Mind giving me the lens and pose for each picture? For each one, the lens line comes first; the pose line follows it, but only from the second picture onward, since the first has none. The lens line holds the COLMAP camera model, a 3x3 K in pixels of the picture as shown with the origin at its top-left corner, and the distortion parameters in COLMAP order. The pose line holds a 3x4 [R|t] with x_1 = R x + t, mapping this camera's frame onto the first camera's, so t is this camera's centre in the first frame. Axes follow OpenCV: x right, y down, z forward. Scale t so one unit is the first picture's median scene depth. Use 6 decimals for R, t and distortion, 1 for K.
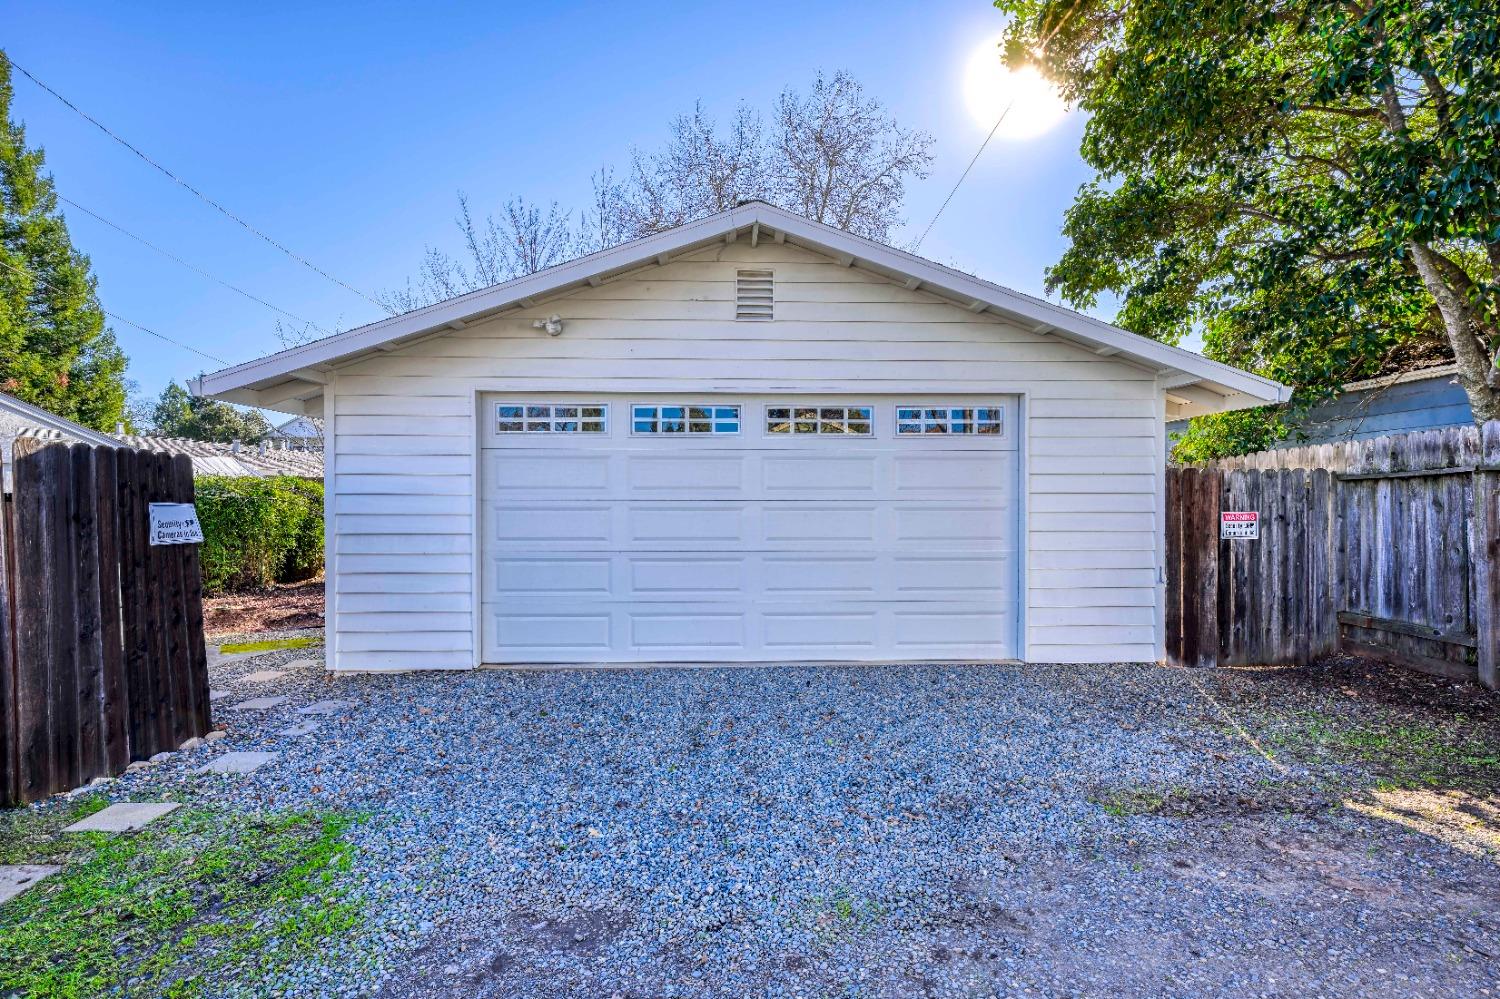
lens RADIAL K [[690.5, 0, 749.7], [0, 690.5, 496.8], [0, 0, 1]] dist [-0.000991, 0.000547]
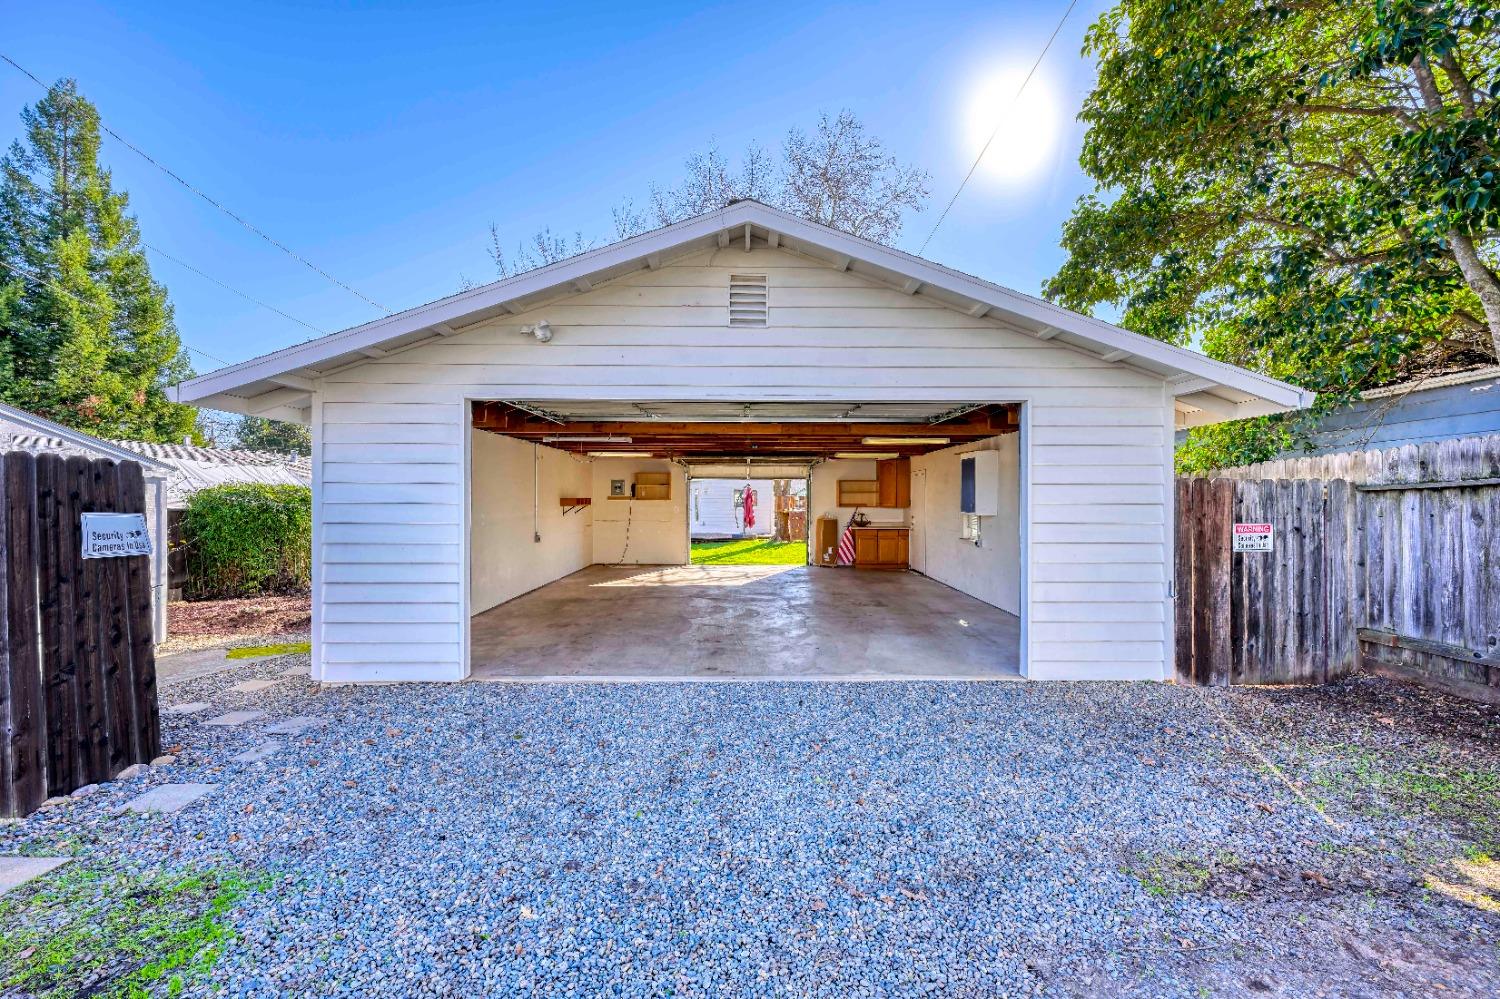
lens RADIAL K [[598.6, 0, 752.8], [0, 598.6, 498.3], [0, 0, 1]] dist [-0.001395, -0.000222]
pose [[0.999681, 0.002616, -0.025103, 0.039322], [-0.002810, 0.999966, -0.007706, -0.005887], [0.025082, 0.007774, 0.999655, 0.171165]]
